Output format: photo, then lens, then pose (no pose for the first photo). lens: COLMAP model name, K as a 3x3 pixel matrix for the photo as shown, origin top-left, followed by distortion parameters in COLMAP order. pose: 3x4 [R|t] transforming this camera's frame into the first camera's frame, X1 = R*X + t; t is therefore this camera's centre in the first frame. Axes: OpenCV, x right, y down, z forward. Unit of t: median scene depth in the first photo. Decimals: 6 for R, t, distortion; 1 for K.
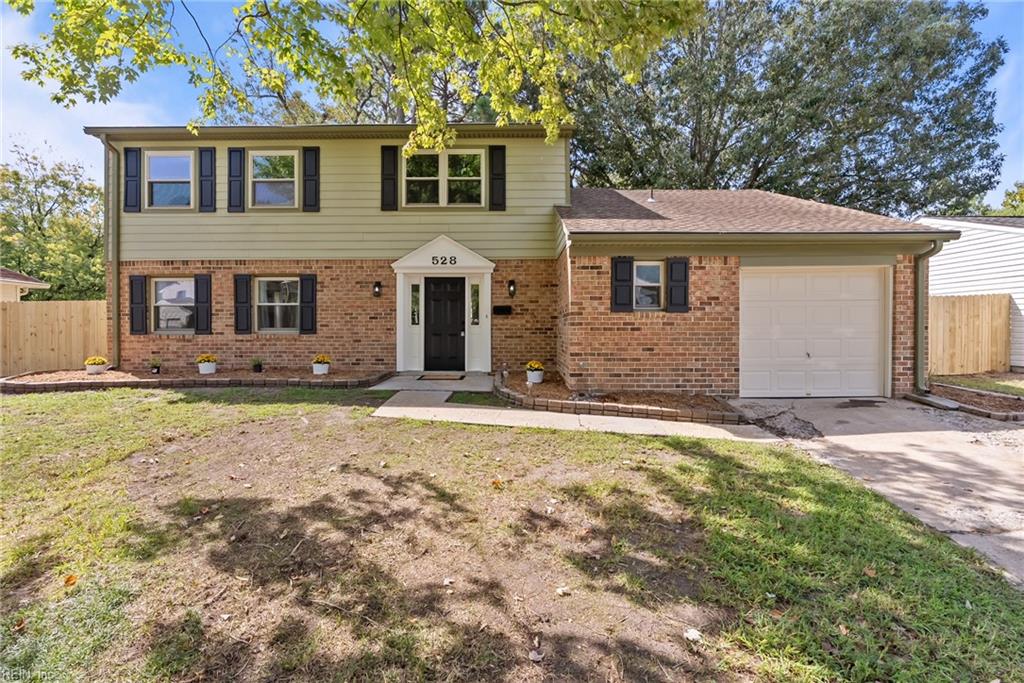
lens RADIAL K [[455.8, 0, 507.3], [0, 455.8, 329.3], [0, 0, 1]] dist [-0.008507, 0.000247]
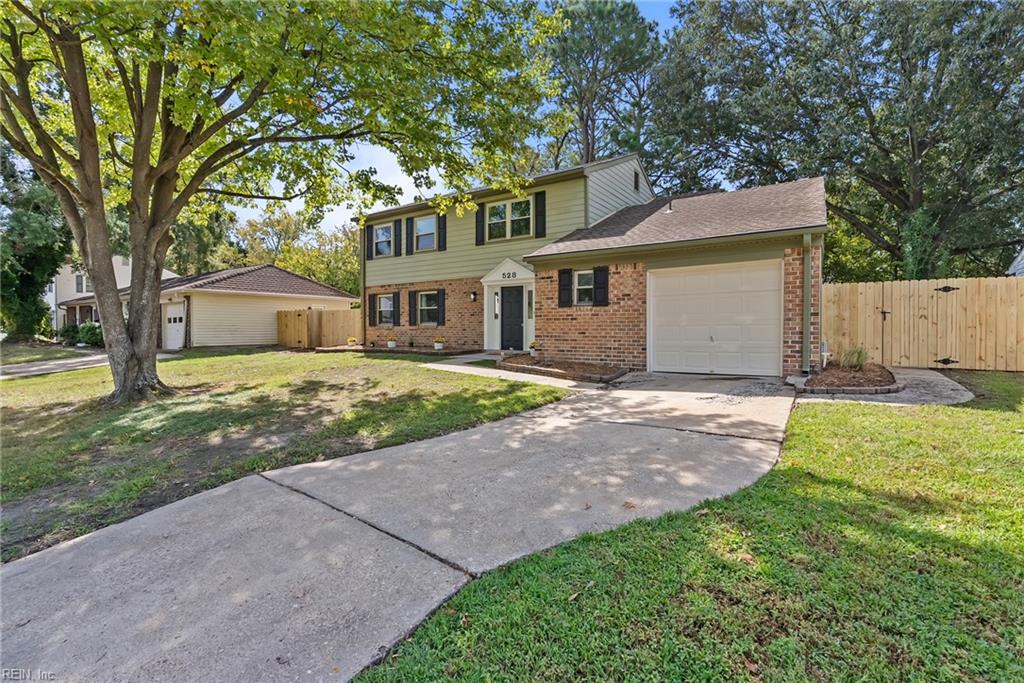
lens RADIAL K [[455.8, 0, 507.3], [0, 455.8, 329.3], [0, 0, 1]] dist [-0.008507, 0.000247]
pose [[0.830105, -0.000532, -0.557607, 0.676002], [0.000952, 0.999999, 0.000462, 0.023471], [0.557607, -0.000914, 0.830105, -0.228961]]
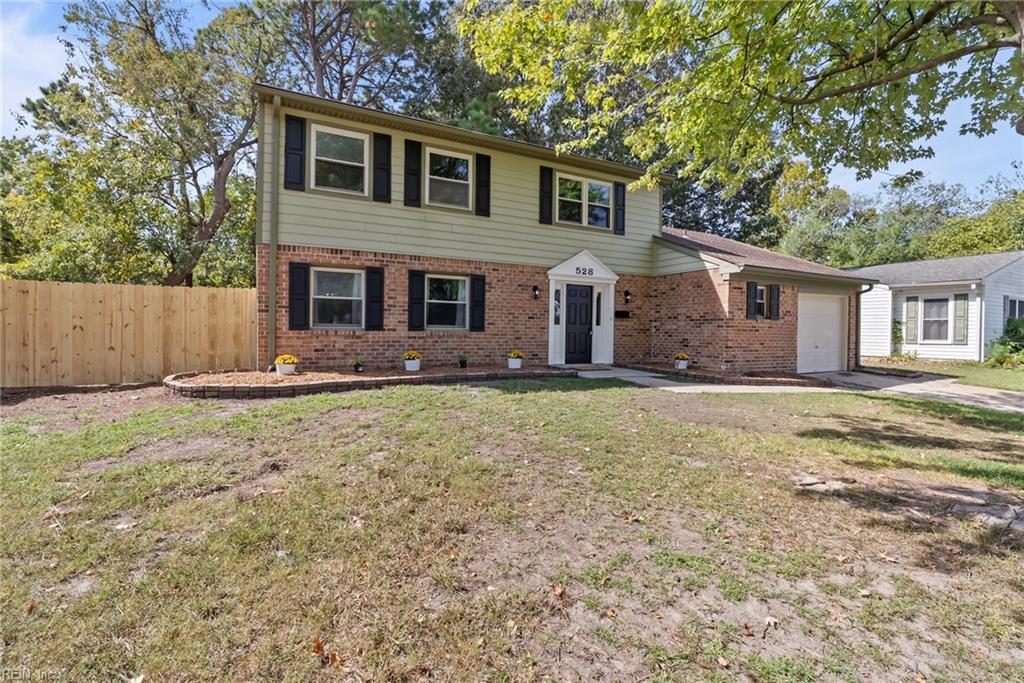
lens RADIAL K [[486.9, 0, 513.6], [0, 486.9, 330.4], [0, 0, 1]] dist [0.000350, 0.000068]
pose [[0.875160, 0.012508, 0.483672, -0.911674], [-0.011371, 0.999921, -0.005283, 0.012892], [-0.483700, -0.000876, 0.875233, -0.027188]]
